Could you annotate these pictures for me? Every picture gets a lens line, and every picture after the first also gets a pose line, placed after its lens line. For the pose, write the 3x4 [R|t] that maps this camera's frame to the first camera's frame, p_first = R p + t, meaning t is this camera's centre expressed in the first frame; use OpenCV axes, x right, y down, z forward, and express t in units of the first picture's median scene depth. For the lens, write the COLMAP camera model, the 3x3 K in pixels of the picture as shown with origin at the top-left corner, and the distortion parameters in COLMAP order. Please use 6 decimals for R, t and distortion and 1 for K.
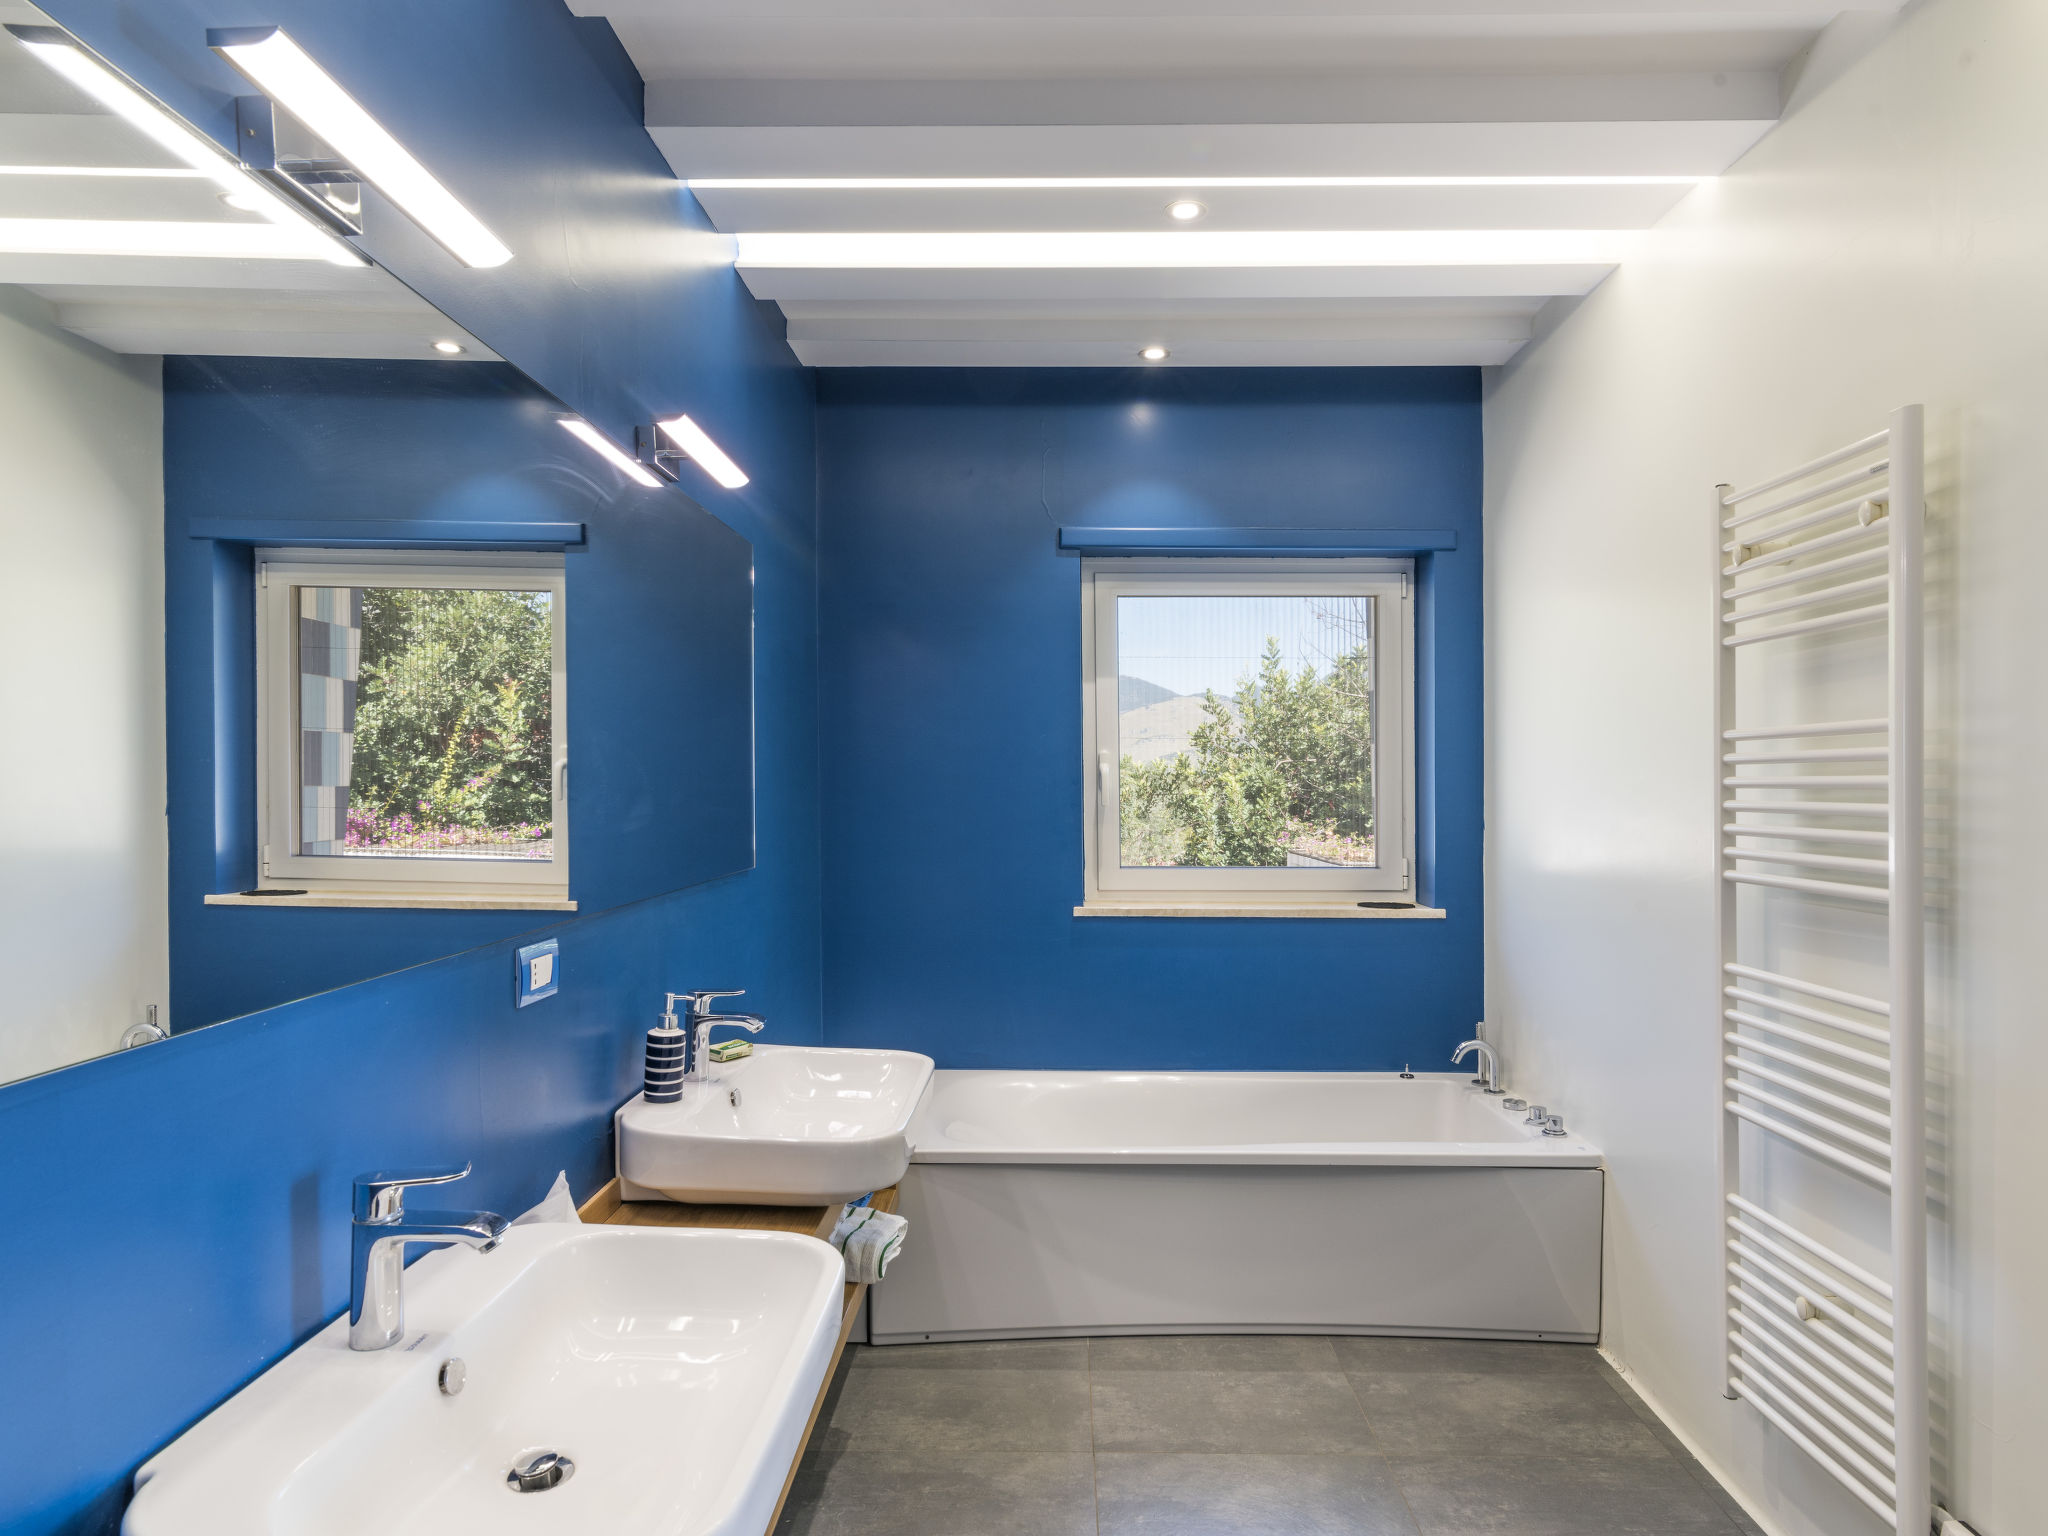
lens RADIAL K [[1118.9, 0, 1031.7], [0, 1118.9, 776.8], [0, 0, 1]] dist [-0.001539, 0.002435]
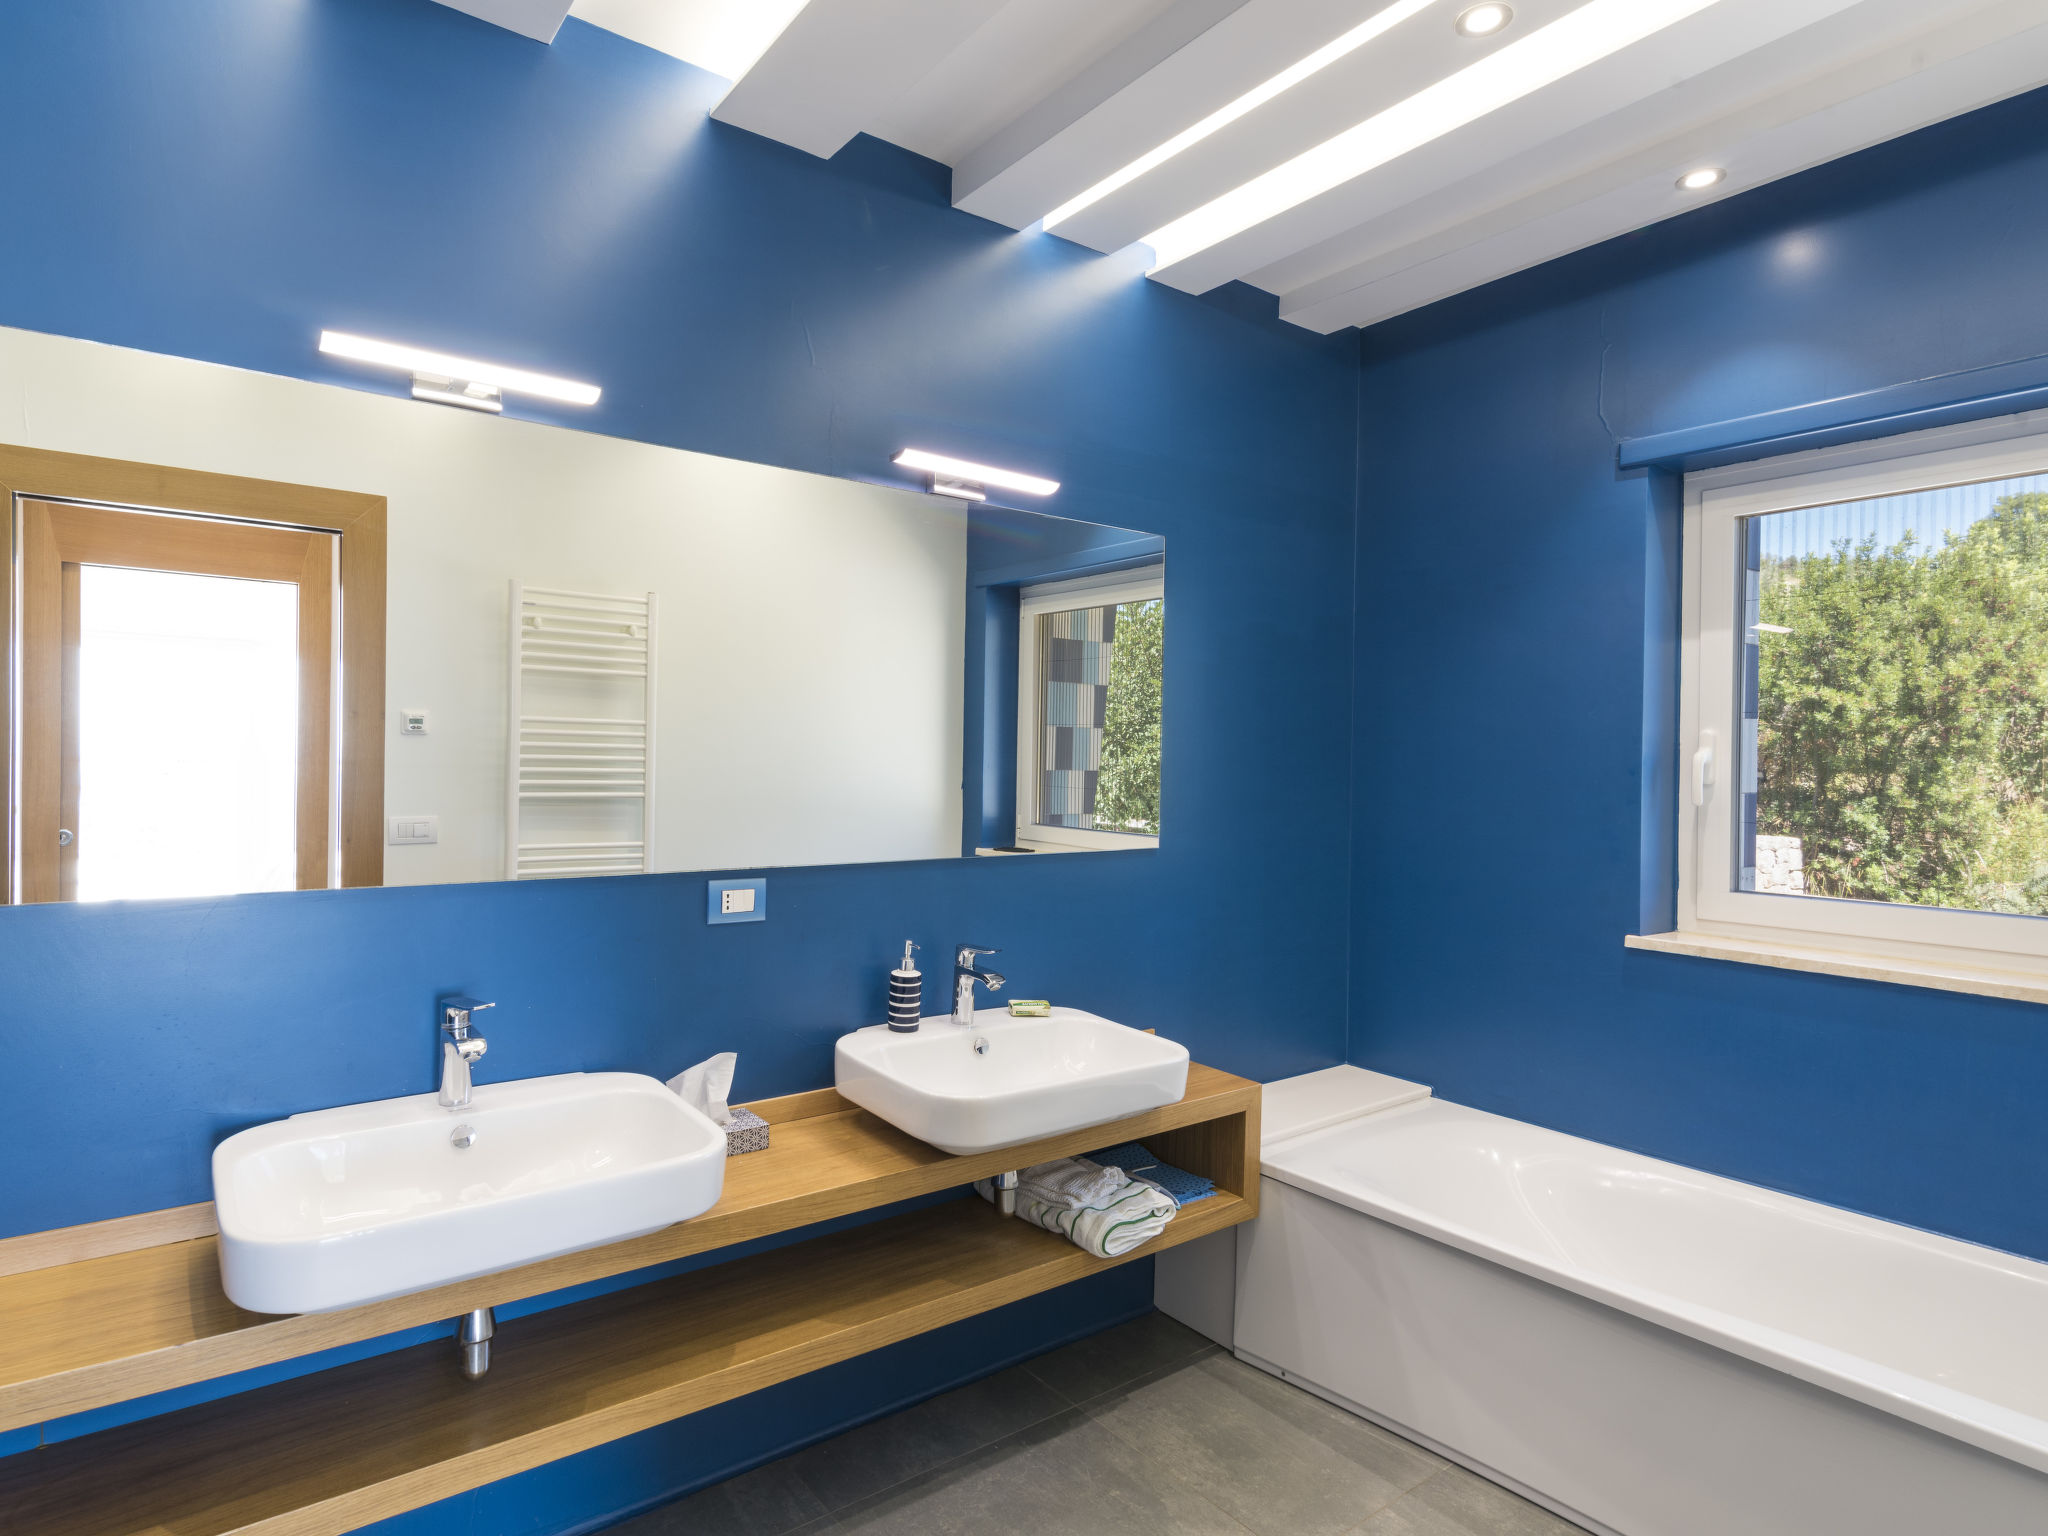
lens RADIAL K [[1118.9, 0, 1030.5], [0, 1118.9, 763.1], [0, 0, 1]] dist [-0.001539, 0.002435]
pose [[0.626960, 0.004455, -0.779039, 0.481842], [-0.010749, 0.999938, -0.002933, 0.006700], [0.778978, 0.010213, 0.626969, 0.258697]]
